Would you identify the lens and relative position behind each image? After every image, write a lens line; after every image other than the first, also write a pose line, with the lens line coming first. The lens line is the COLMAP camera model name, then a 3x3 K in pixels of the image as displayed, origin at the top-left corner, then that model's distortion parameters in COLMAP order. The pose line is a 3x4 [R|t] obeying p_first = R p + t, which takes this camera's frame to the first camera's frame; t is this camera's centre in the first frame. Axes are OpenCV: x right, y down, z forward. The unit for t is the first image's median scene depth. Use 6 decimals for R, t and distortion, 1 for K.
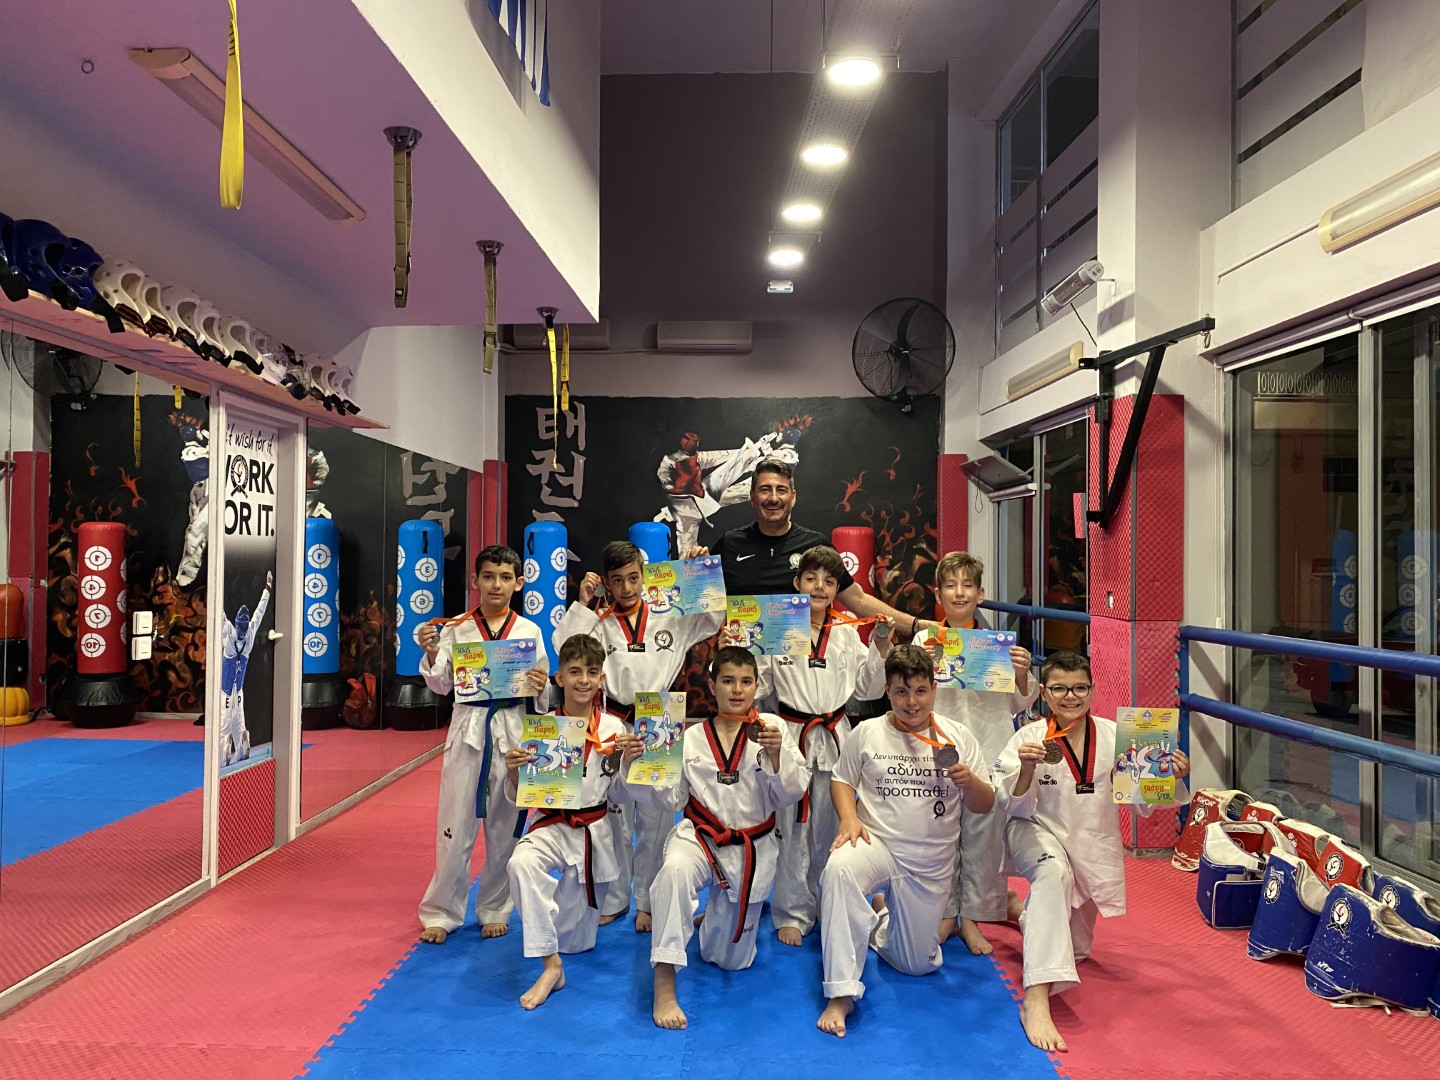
lens RADIAL K [[1098.3, 0, 745.1], [0, 1098.3, 530.0], [0, 0, 1]] dist [0.039549, -0.042876]
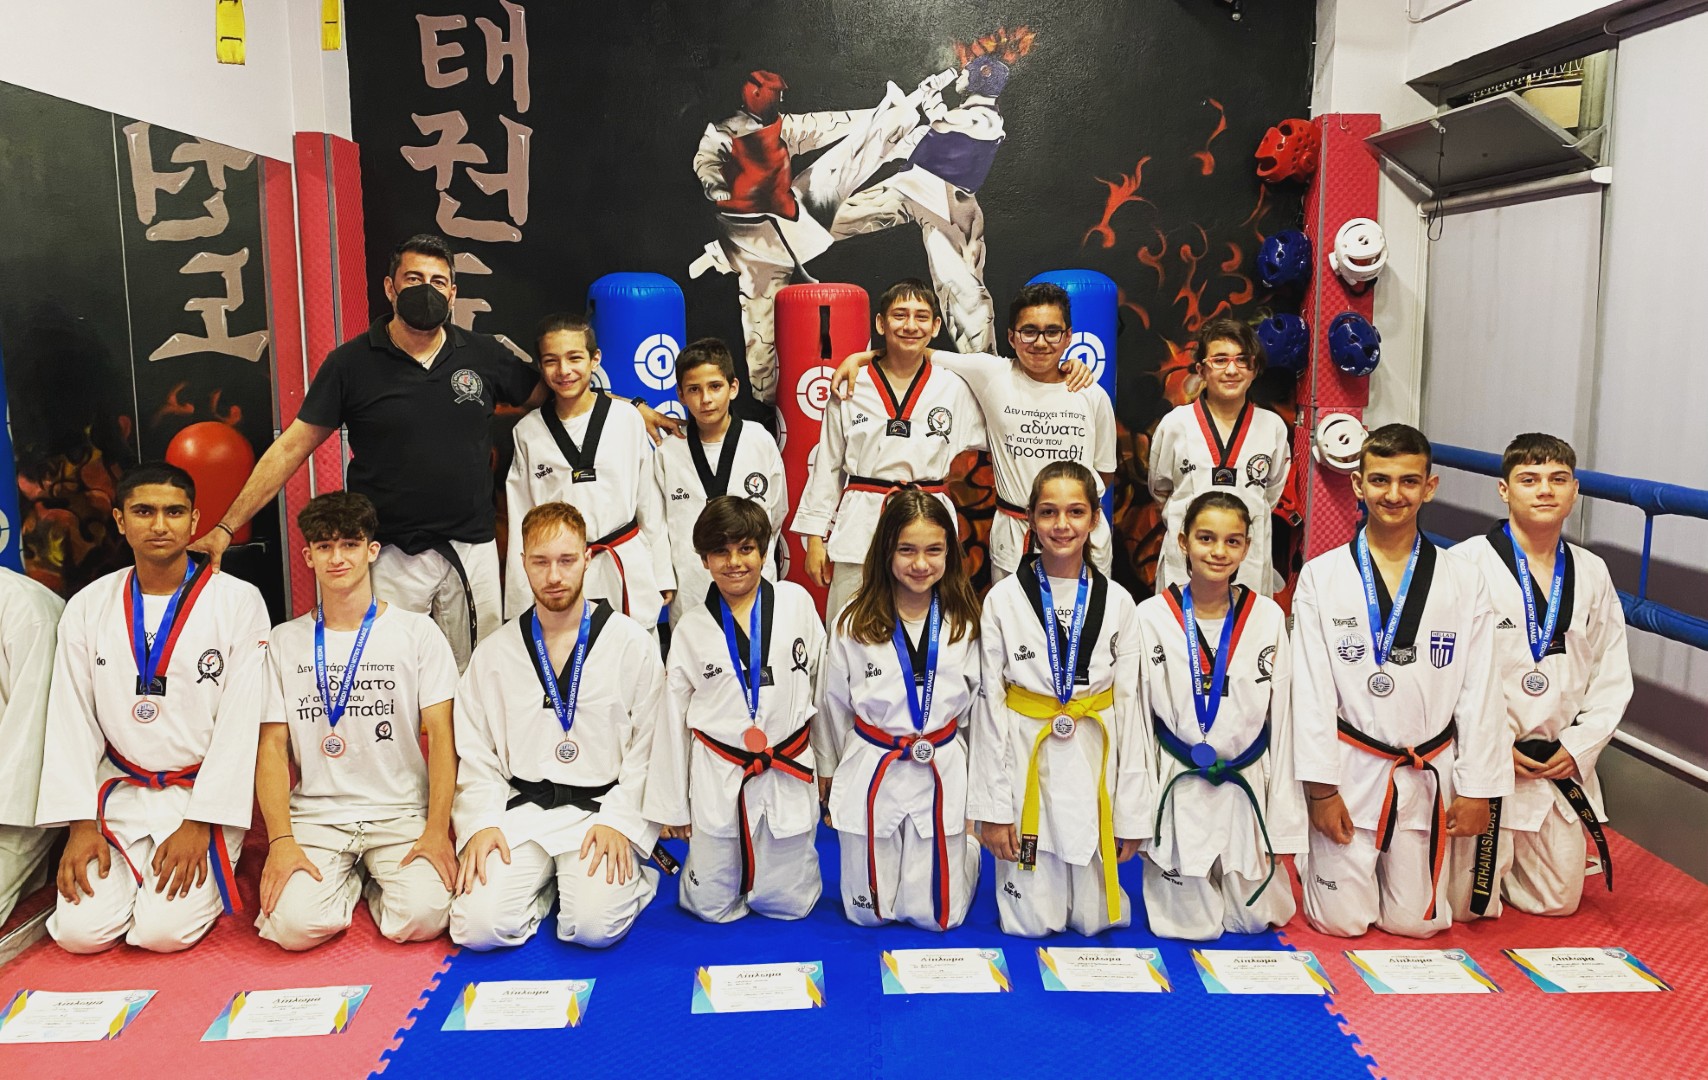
lens RADIAL K [[1351.8, 0, 867.4], [0, 1351.8, 533.5], [0, 0, 1]] dist [0.046809, -0.047098]
pose [[0.999276, -0.014836, 0.035039, -0.029936], [0.008799, 0.985995, 0.166541, 0.005878], [-0.037019, -0.166112, 0.985412, 0.419590]]
